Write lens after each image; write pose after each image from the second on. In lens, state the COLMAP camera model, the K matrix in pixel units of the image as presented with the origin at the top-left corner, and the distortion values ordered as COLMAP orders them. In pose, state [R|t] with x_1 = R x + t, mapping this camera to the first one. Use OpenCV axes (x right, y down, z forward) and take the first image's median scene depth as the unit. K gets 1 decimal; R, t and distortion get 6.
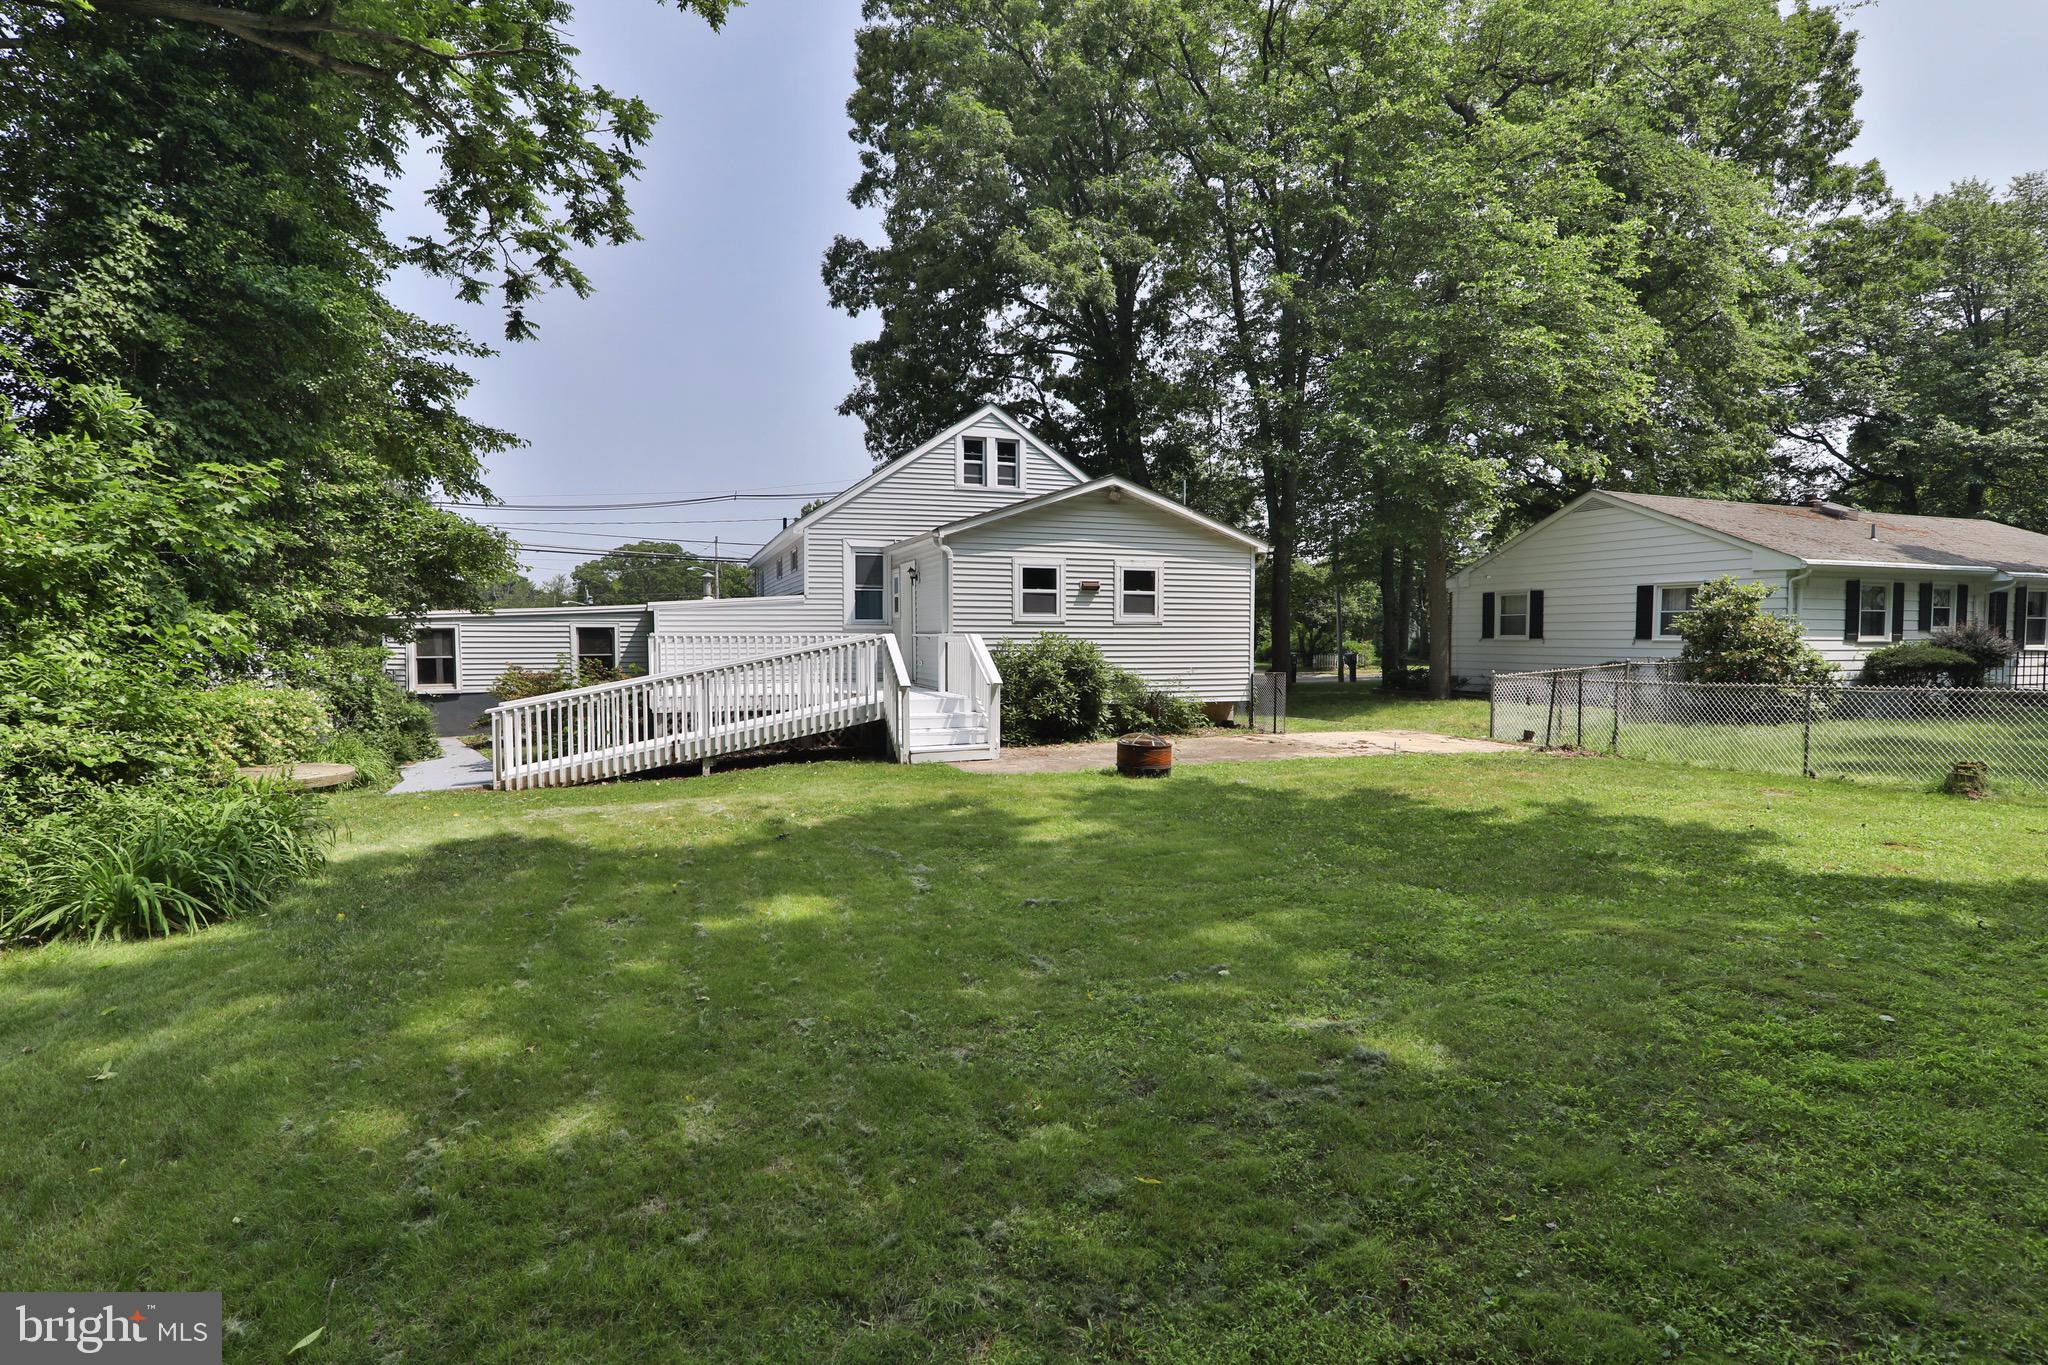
lens RADIAL K [[961.1, 0, 1024.7], [0, 961.1, 692.0], [0, 0, 1]] dist [-0.020539, 0.003491]
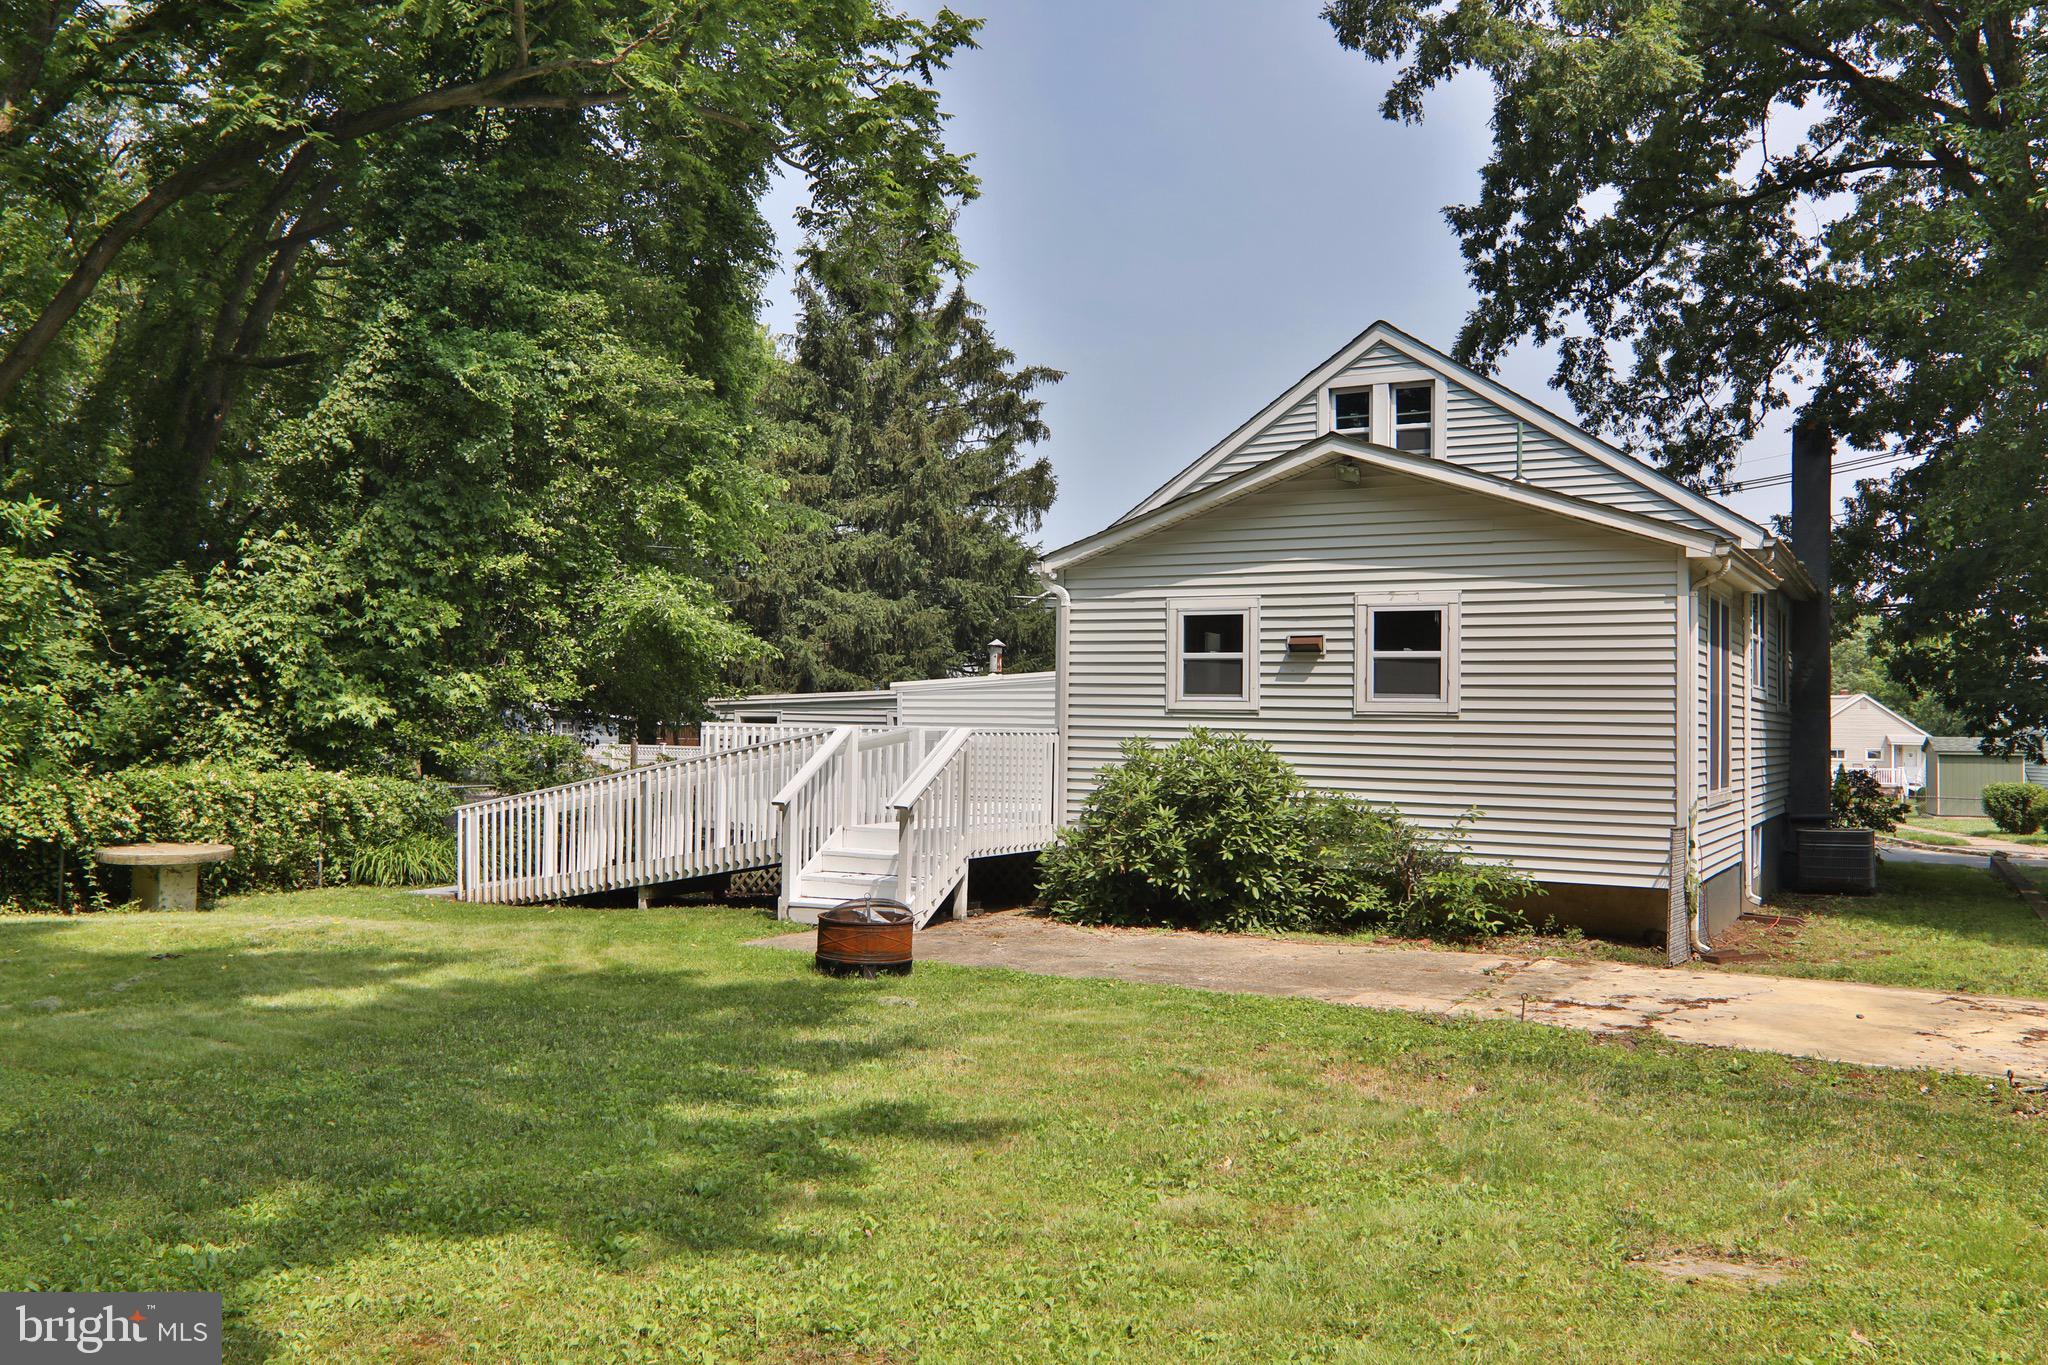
lens RADIAL K [[1617.1, 0, 1024.7], [0, 1617.1, 678.2], [0, 0, 1]] dist [-0.003235, -0.000389]
pose [[0.667996, -0.012797, -0.744055, 0.639086], [-0.062814, 0.995314, -0.073511, -0.015490], [0.741510, 0.095842, 0.664062, 0.290619]]
